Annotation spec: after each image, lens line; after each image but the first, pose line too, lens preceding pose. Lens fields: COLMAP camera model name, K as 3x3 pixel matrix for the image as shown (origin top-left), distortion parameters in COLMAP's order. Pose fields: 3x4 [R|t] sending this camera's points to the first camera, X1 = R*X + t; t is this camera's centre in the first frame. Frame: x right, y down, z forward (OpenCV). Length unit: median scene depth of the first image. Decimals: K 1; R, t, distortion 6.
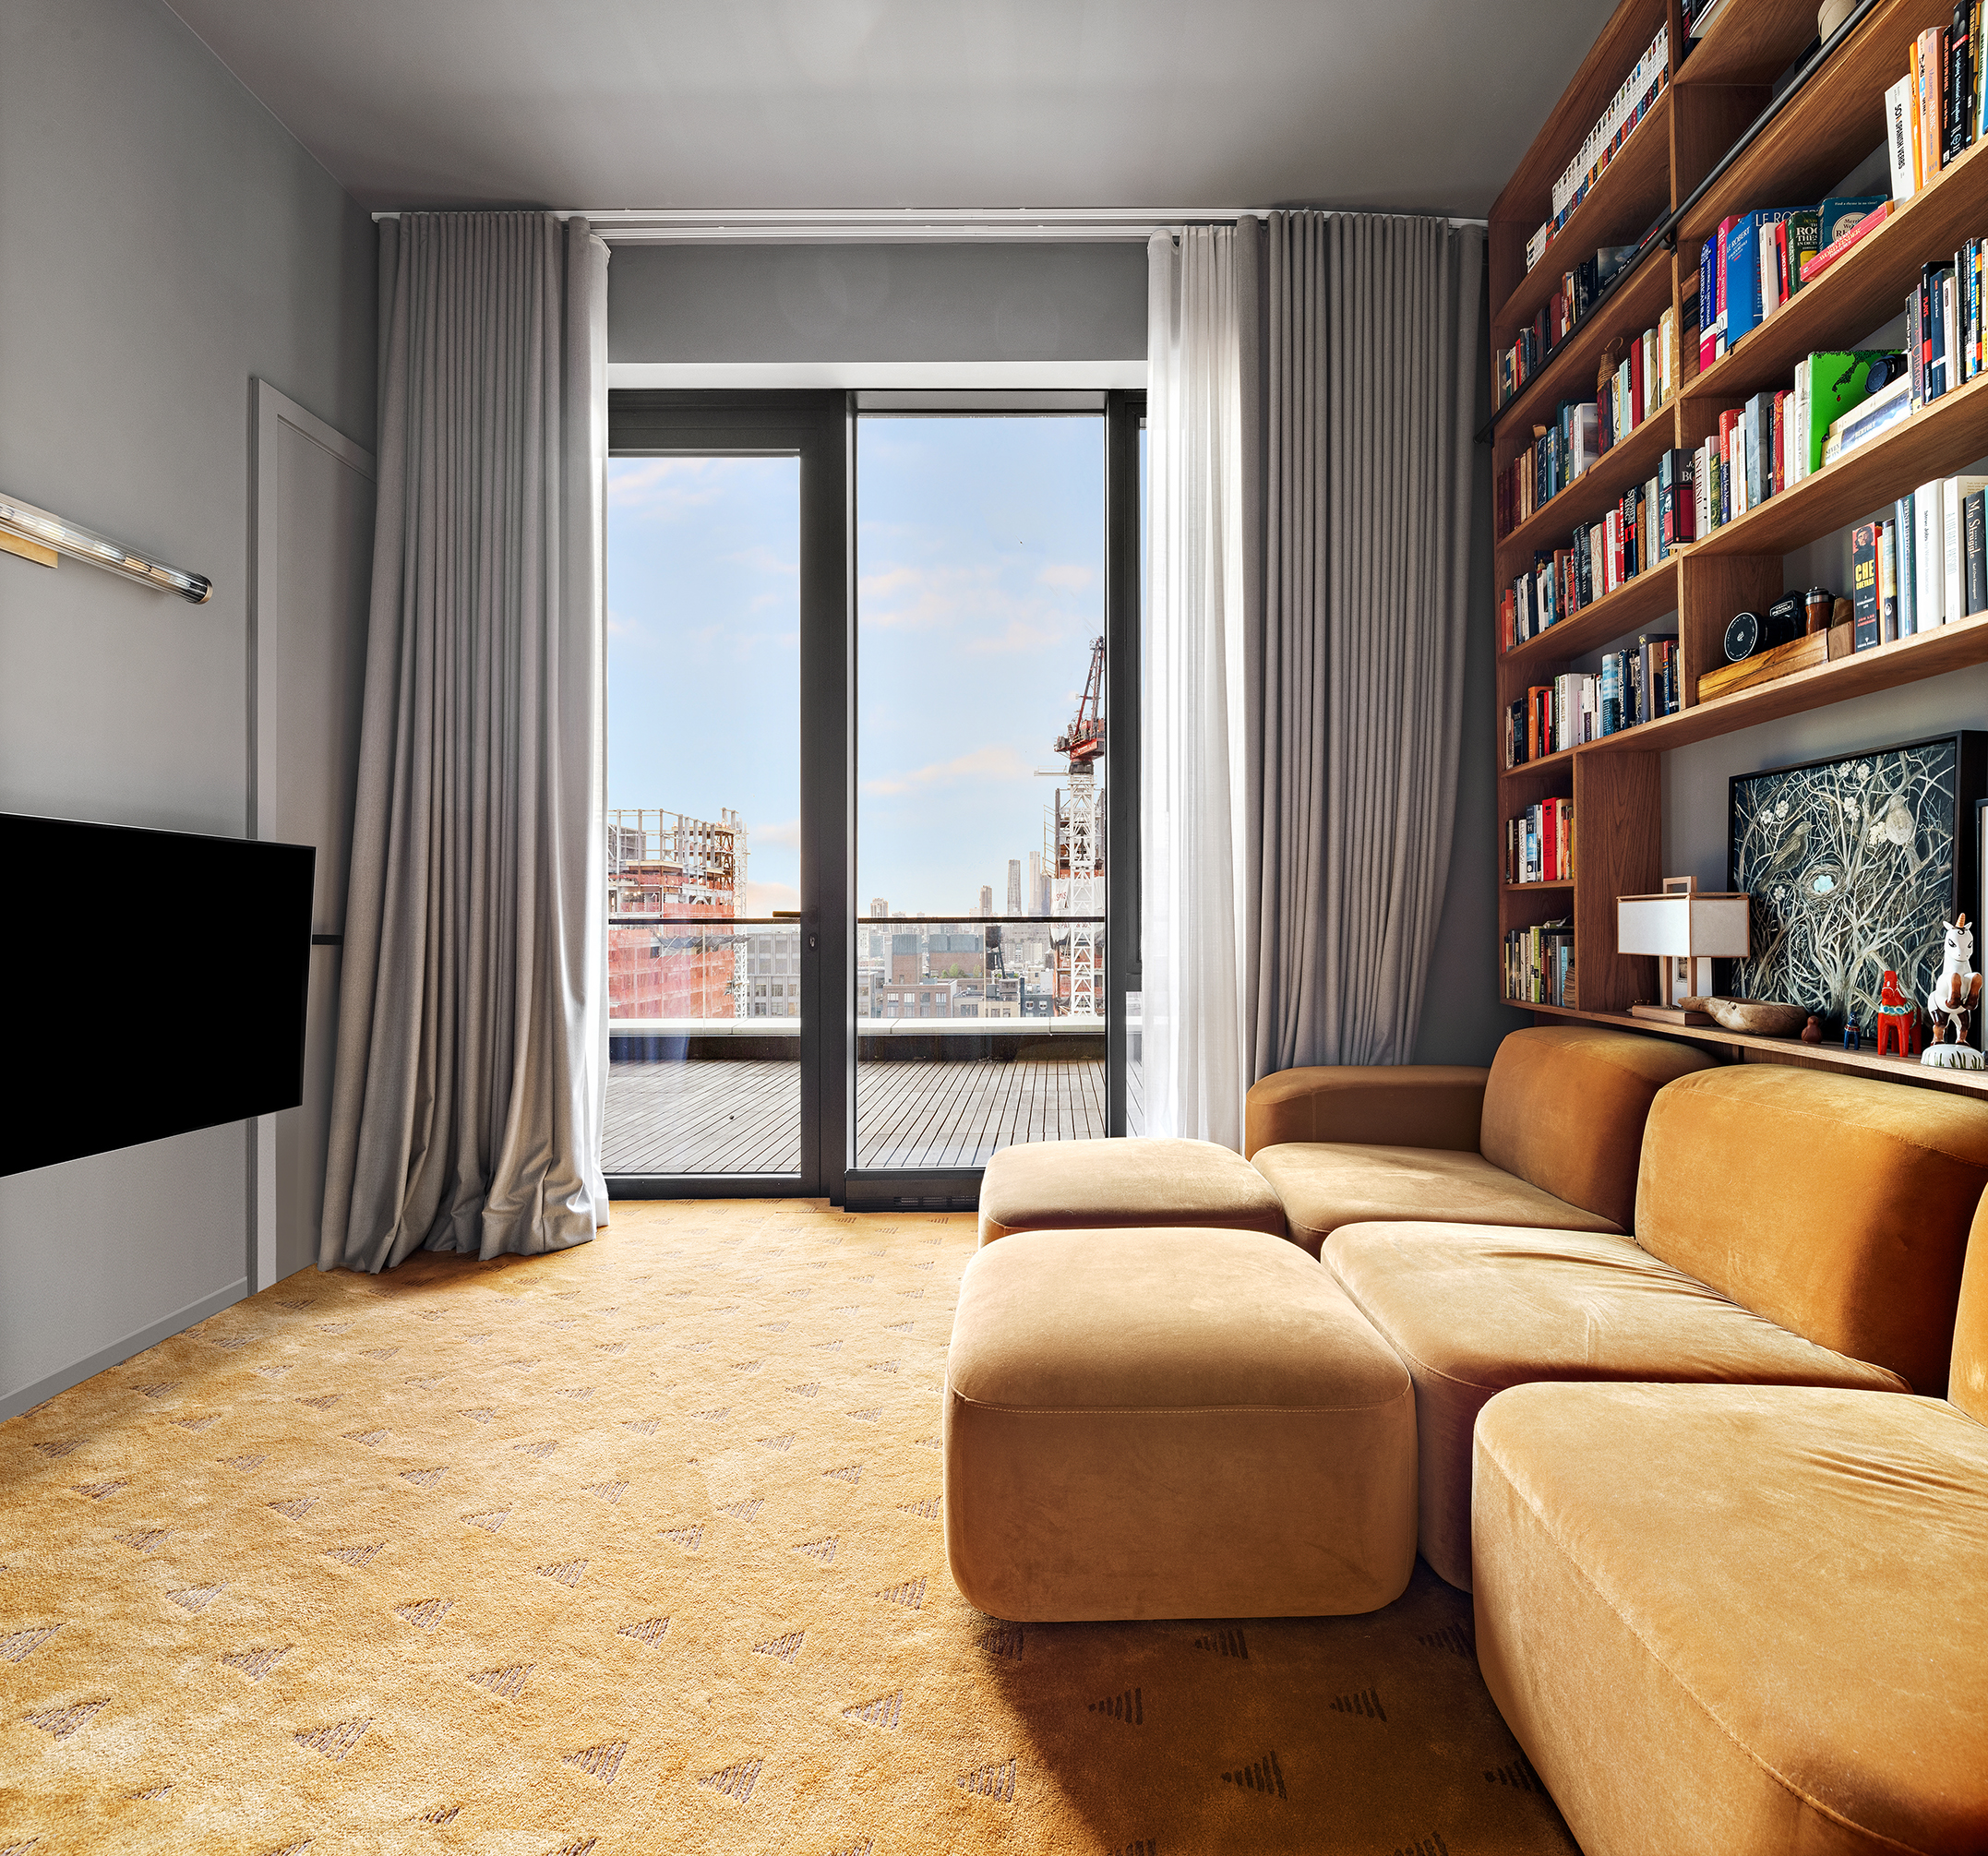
lens RADIAL K [[1005.4, 0, 997.2], [0, 1005.4, 916.3], [0, 0, 1]] dist [-0.020354, 0.000034]
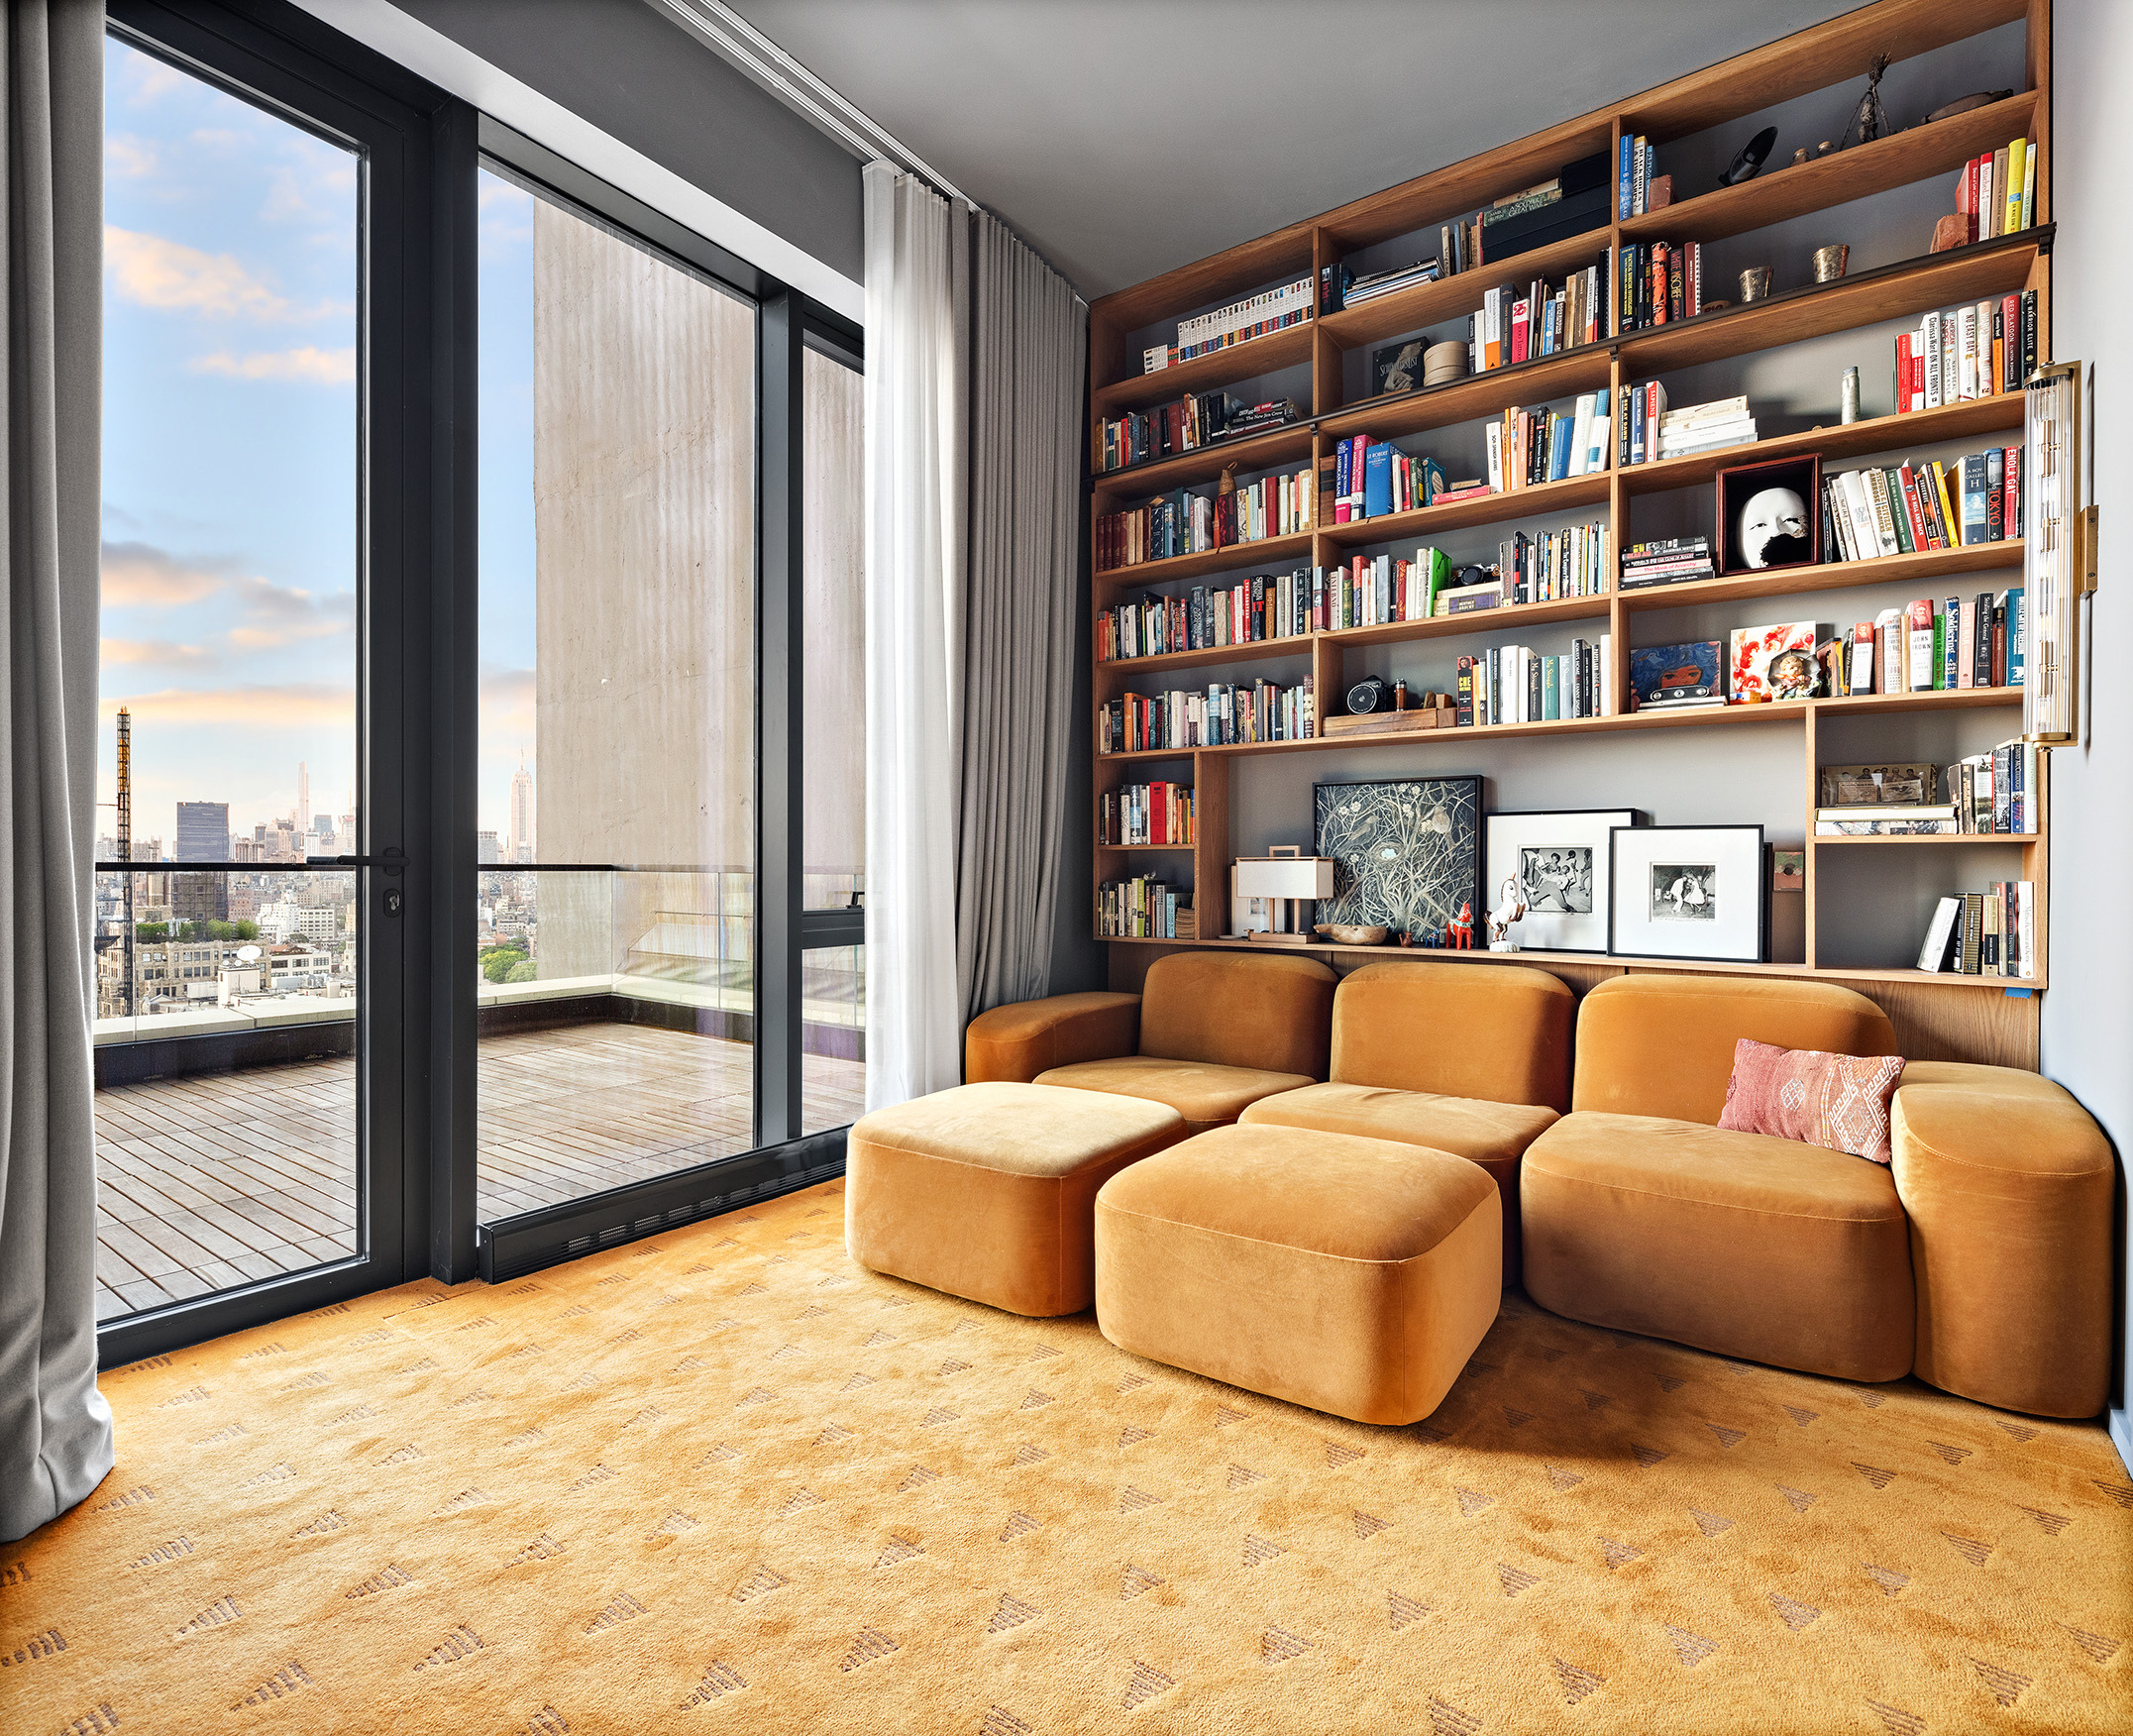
lens RADIAL K [[1067.8, 0, 1067.1], [0, 1067.8, 873.3], [0, 0, 1]] dist [-0.005576, -0.002547]
pose [[0.553824, 0.004611, 0.832621, -0.920514], [-0.009298, 0.999957, 0.000646, 0.004416], [-0.832582, -0.008099, 0.553842, 0.417624]]
